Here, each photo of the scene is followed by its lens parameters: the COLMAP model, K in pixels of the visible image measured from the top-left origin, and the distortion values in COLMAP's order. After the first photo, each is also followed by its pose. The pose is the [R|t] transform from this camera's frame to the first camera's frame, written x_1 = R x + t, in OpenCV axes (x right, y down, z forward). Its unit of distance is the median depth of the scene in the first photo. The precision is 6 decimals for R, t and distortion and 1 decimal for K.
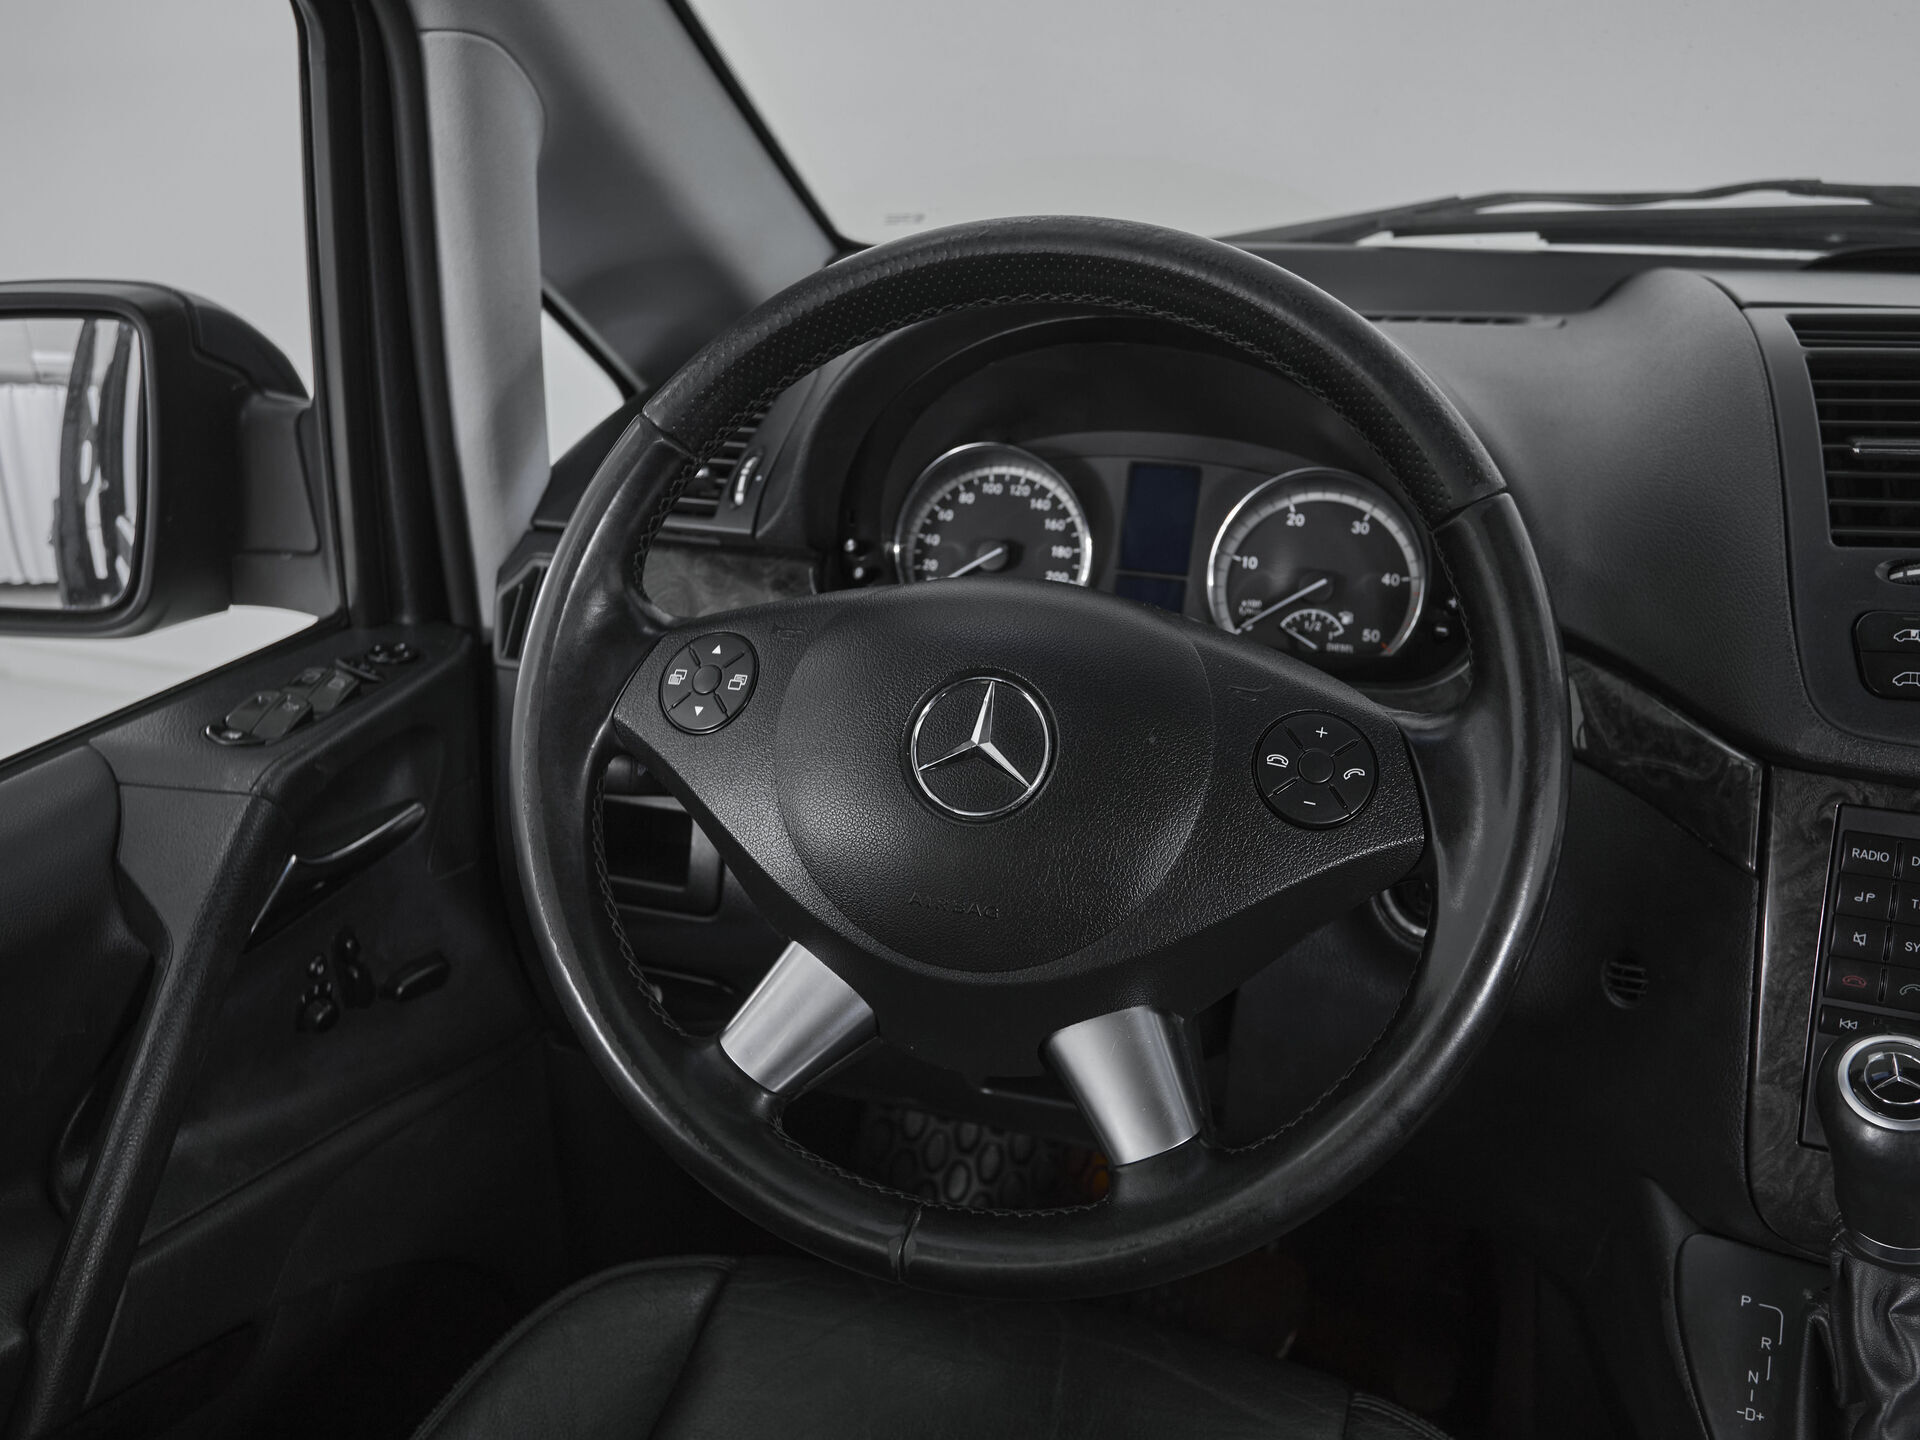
lens RADIAL K [[1621.3, 0, 971.6], [0, 1621.3, 713.7], [0, 0, 1]] dist [-0.036184, 0.026857]
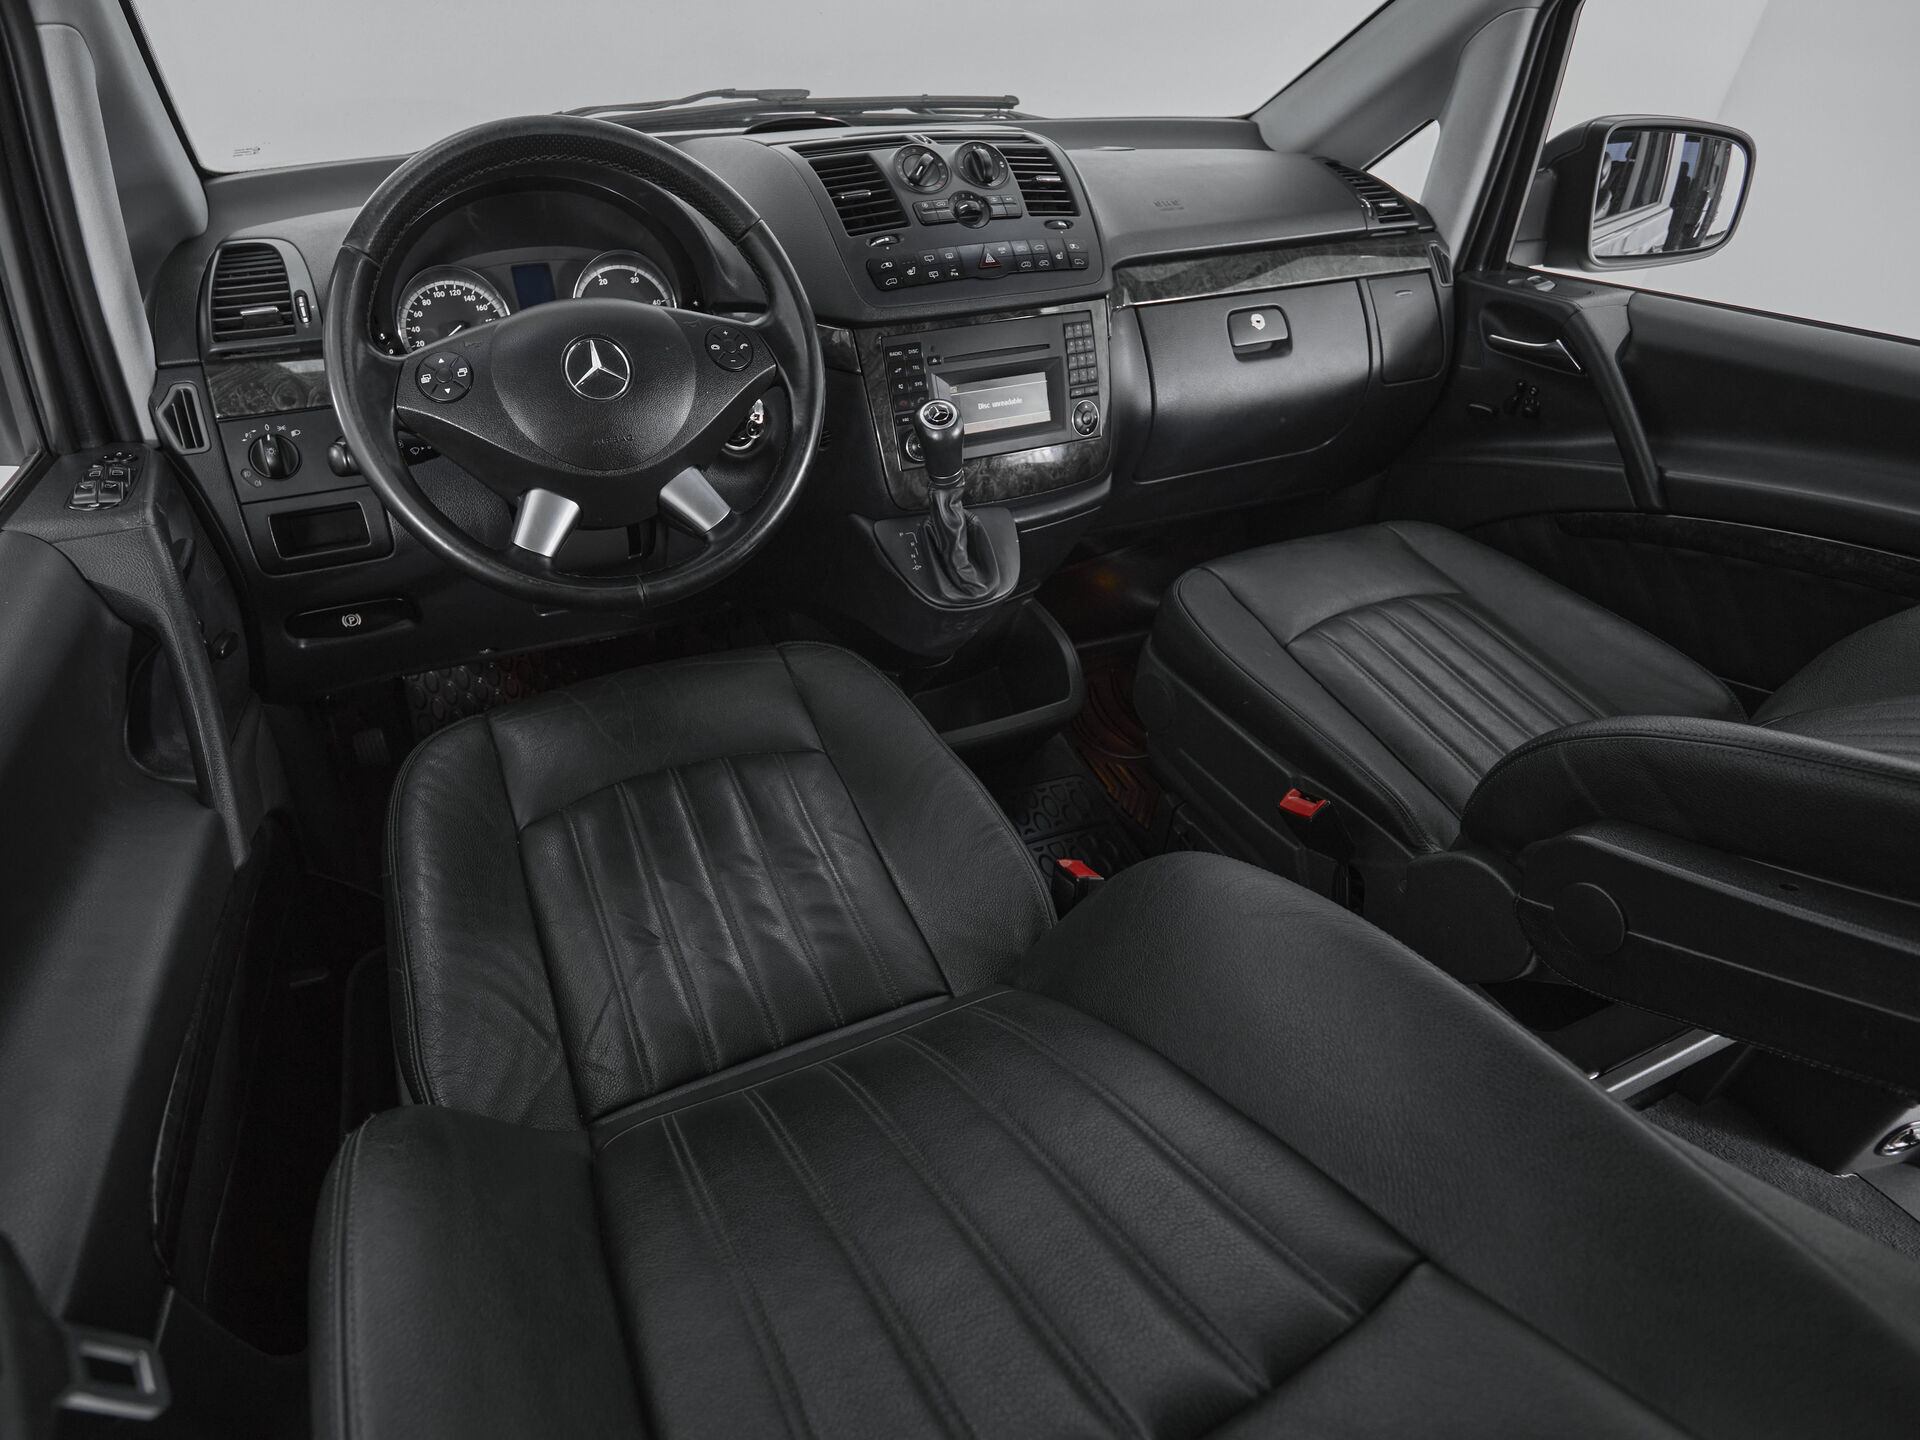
lens RADIAL K [[1042.5, 0, 871.8], [0, 1042.5, 717.6], [0, 0, 1]] dist [-0.001648, -0.001297]
pose [[0.756439, -0.375621, 0.535452, -0.477834], [0.263226, 0.924259, 0.276508, 0.120044], [-0.598759, -0.068216, 0.798019, -0.305543]]
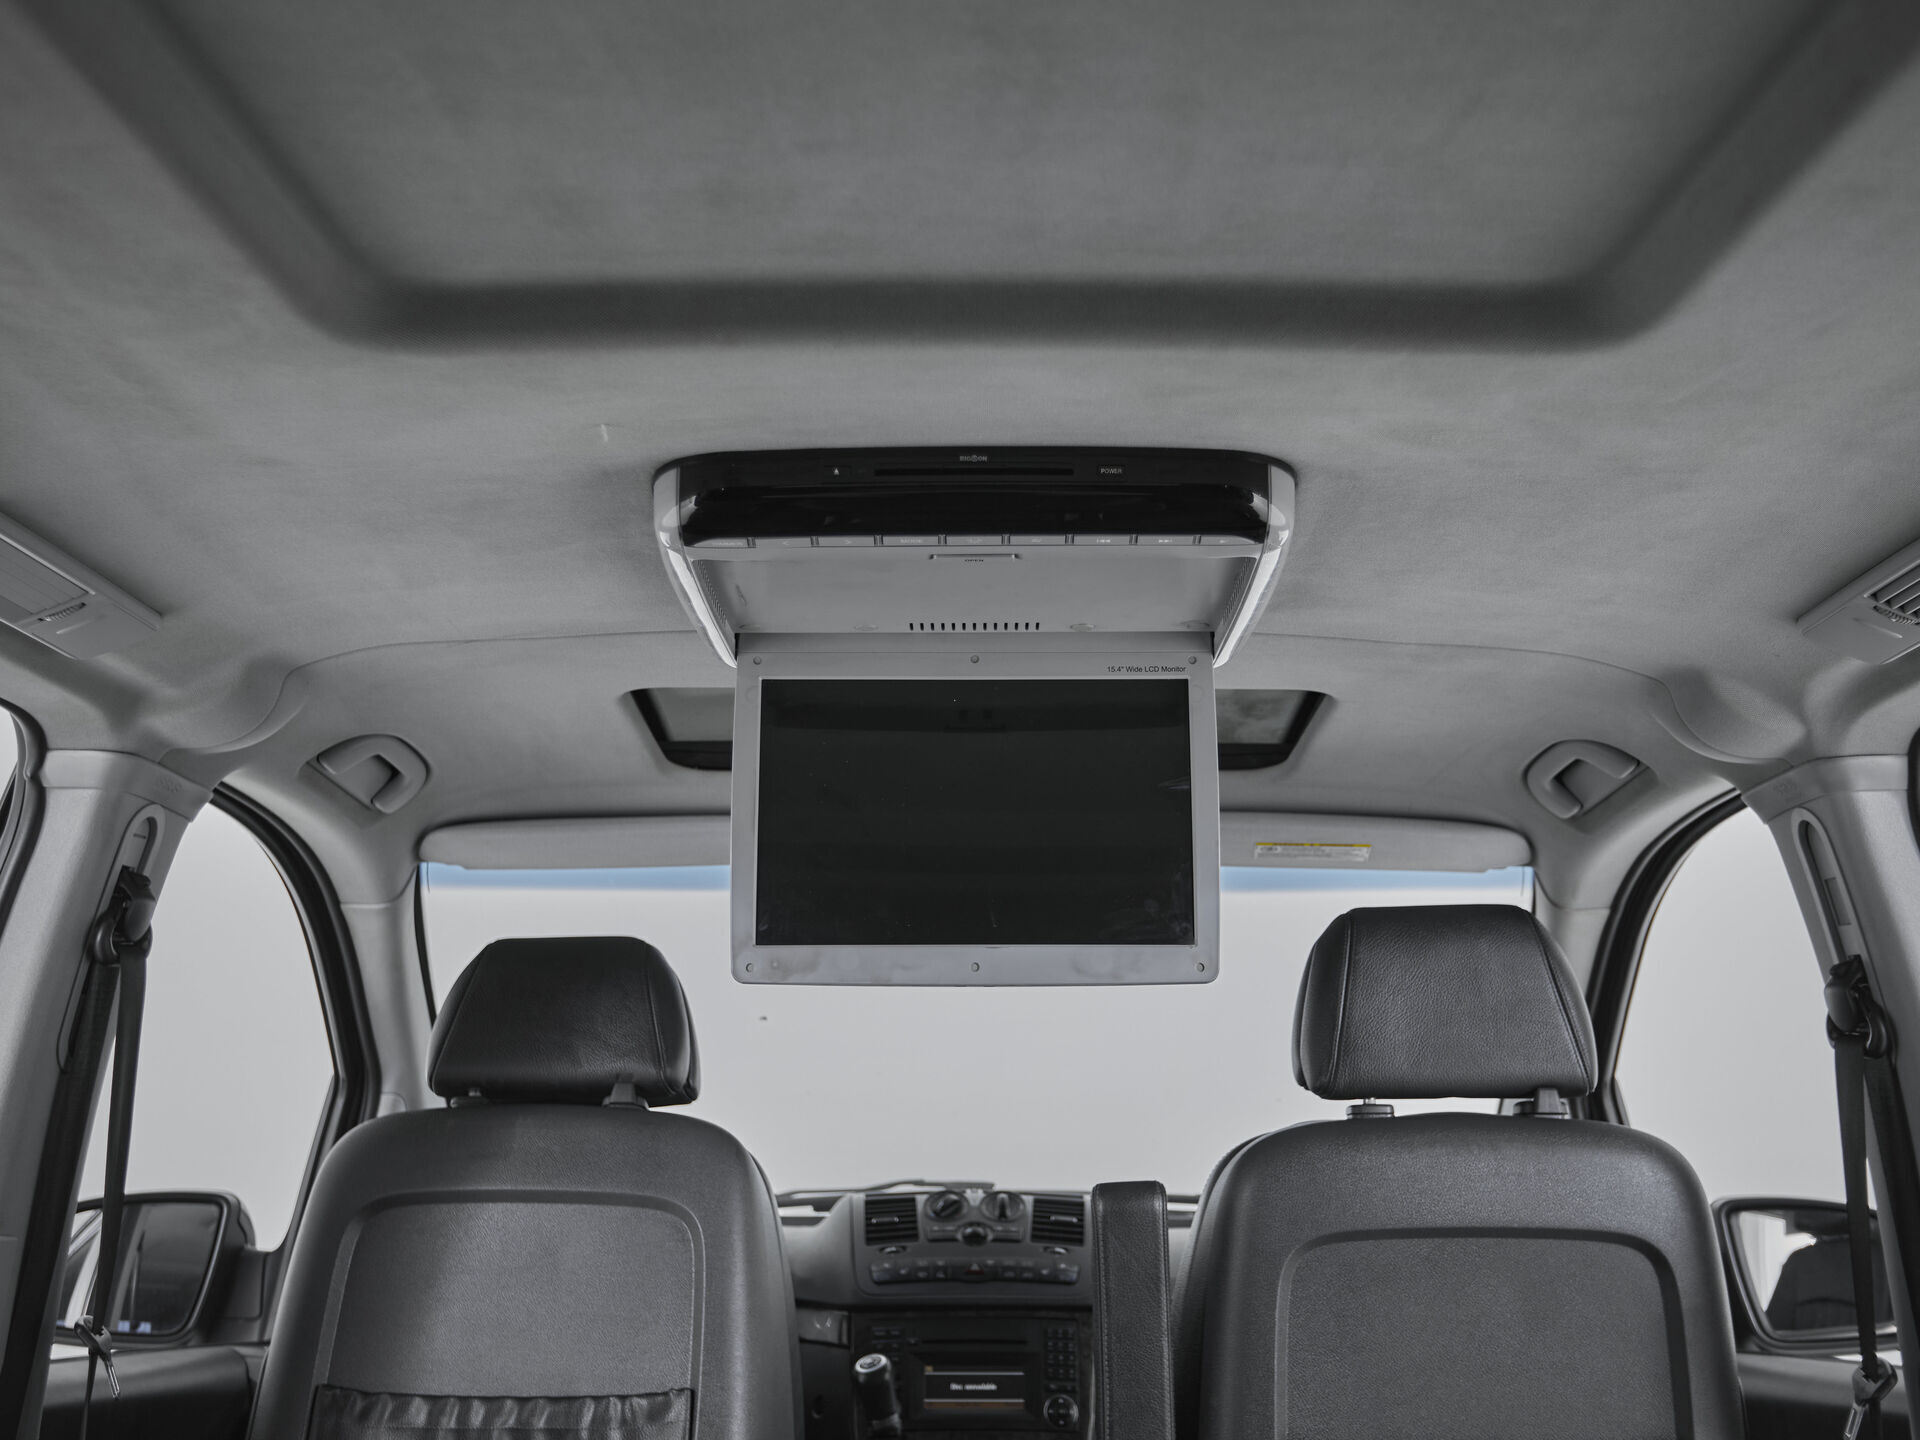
lens RADIAL K [[1933.5, 0, 967.7], [0, 1933.5, 723.1], [0, 0, 1]] dist [-0.030269, 0.000000]
pose [[0.954777, 0.078700, 0.286718, -0.350079], [0.114164, 0.793371, -0.597938, 1.088044], [-0.274531, 0.603630, 0.748507, -1.997889]]
